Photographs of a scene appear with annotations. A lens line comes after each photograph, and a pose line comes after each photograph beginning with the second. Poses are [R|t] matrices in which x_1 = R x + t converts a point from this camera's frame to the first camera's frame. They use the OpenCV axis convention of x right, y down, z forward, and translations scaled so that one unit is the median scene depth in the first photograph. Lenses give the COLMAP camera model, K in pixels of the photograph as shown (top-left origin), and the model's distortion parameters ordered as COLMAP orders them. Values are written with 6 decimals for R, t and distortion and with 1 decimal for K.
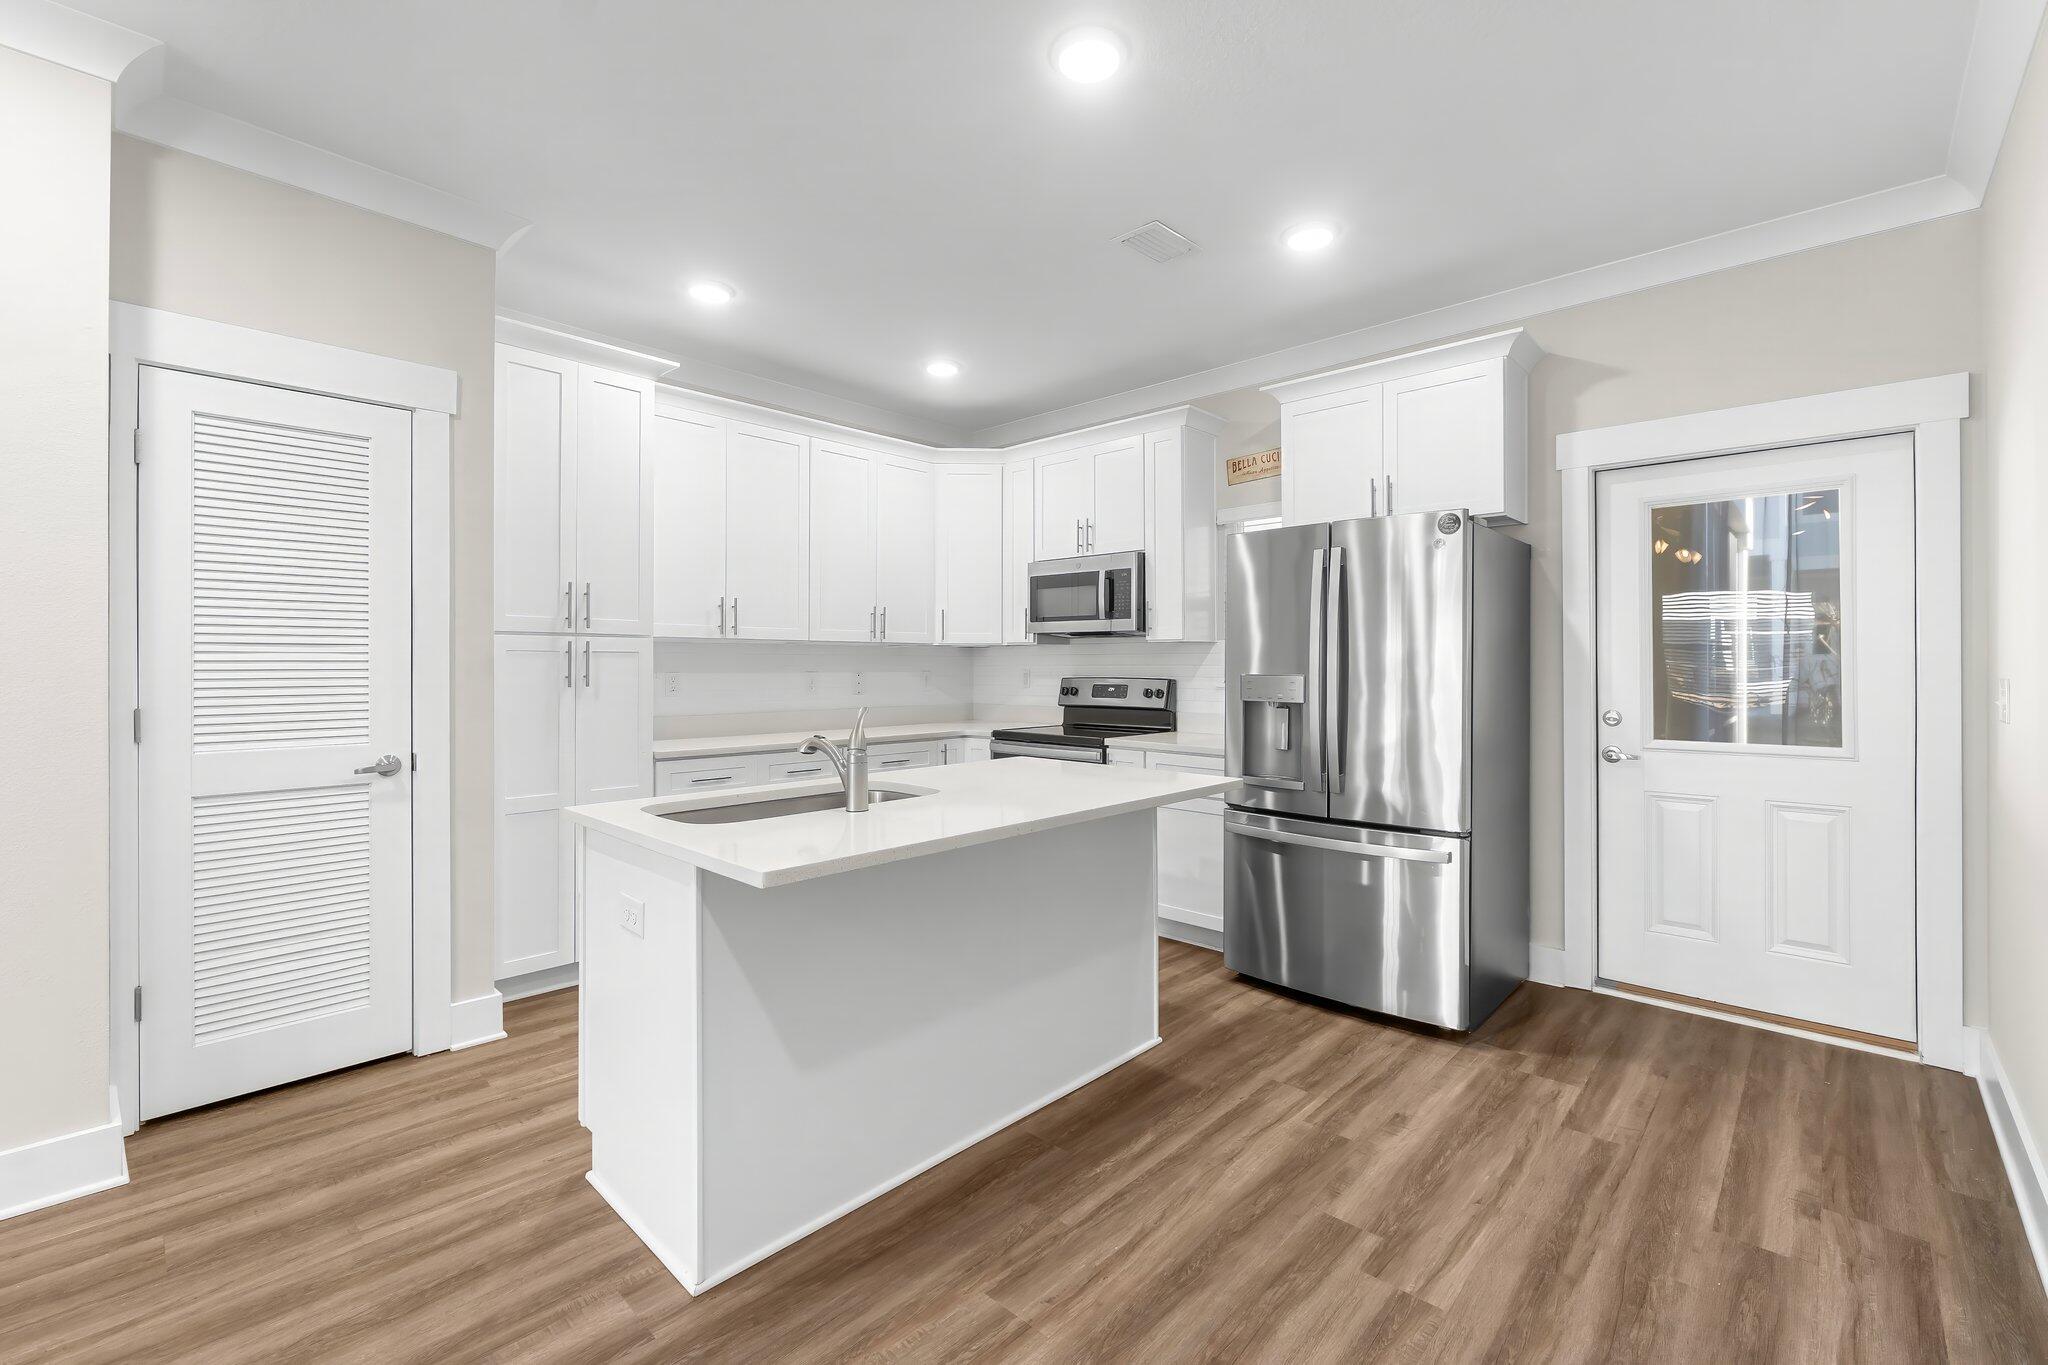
lens RADIAL K [[862.1, 0, 1035.7], [0, 862.1, 657.5], [0, 0, 1]] dist [-0.007828, 0.000629]
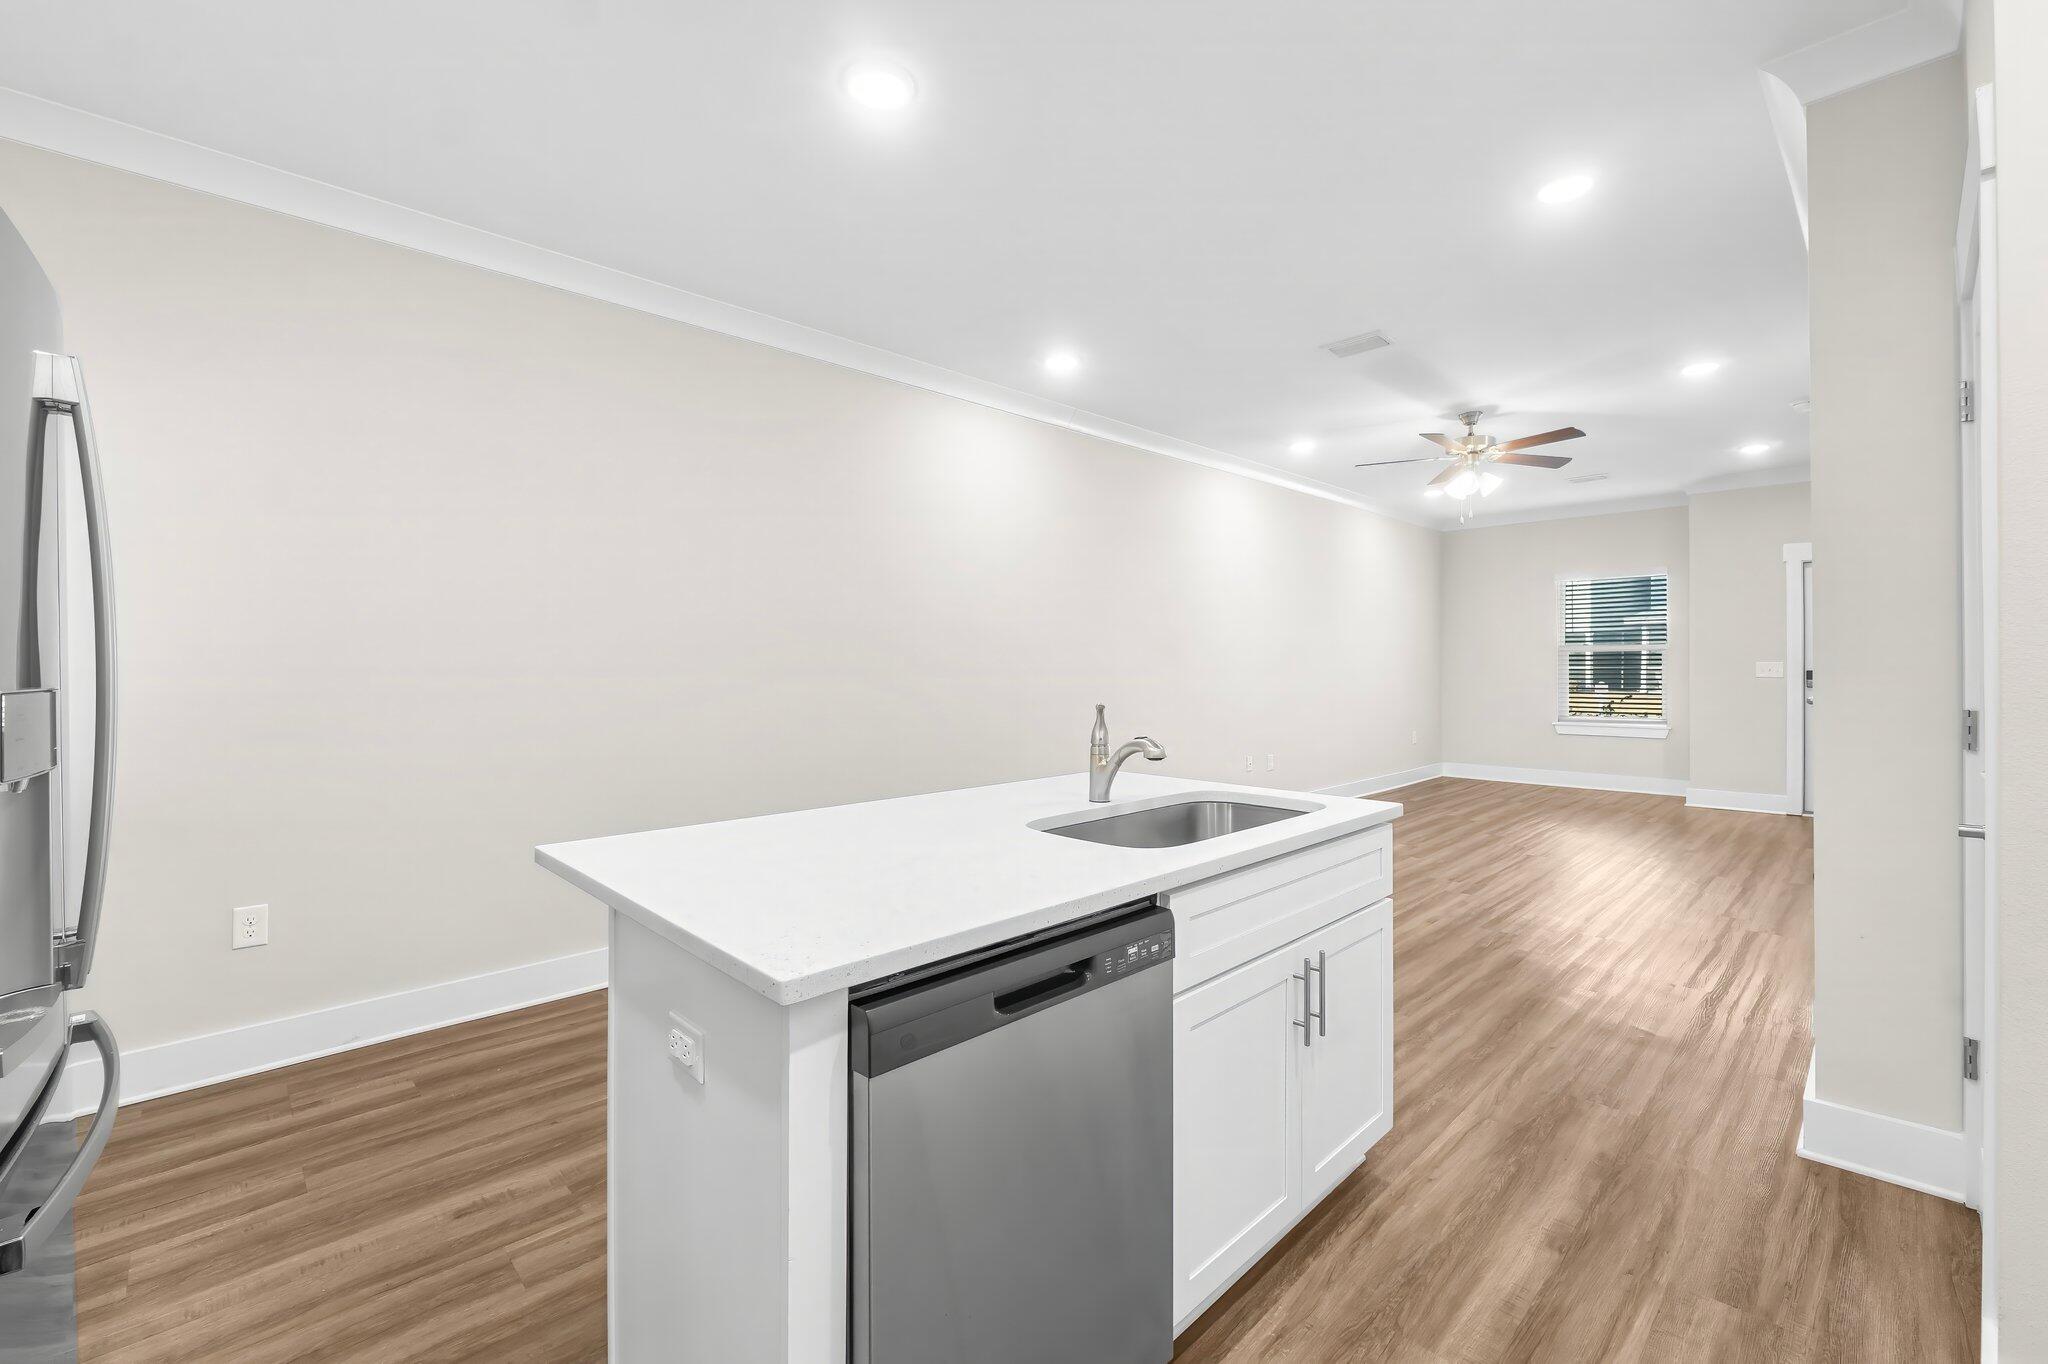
lens RADIAL K [[862.1, 0, 1038.4], [0, 862.1, 658.0], [0, 0, 1]] dist [-0.007828, 0.000629]
pose [[-0.999164, 0.001017, 0.040876, -0.110685], [0.000416, 0.999892, -0.014703, 0.014747], [-0.040886, -0.014674, -0.999056, 1.278138]]
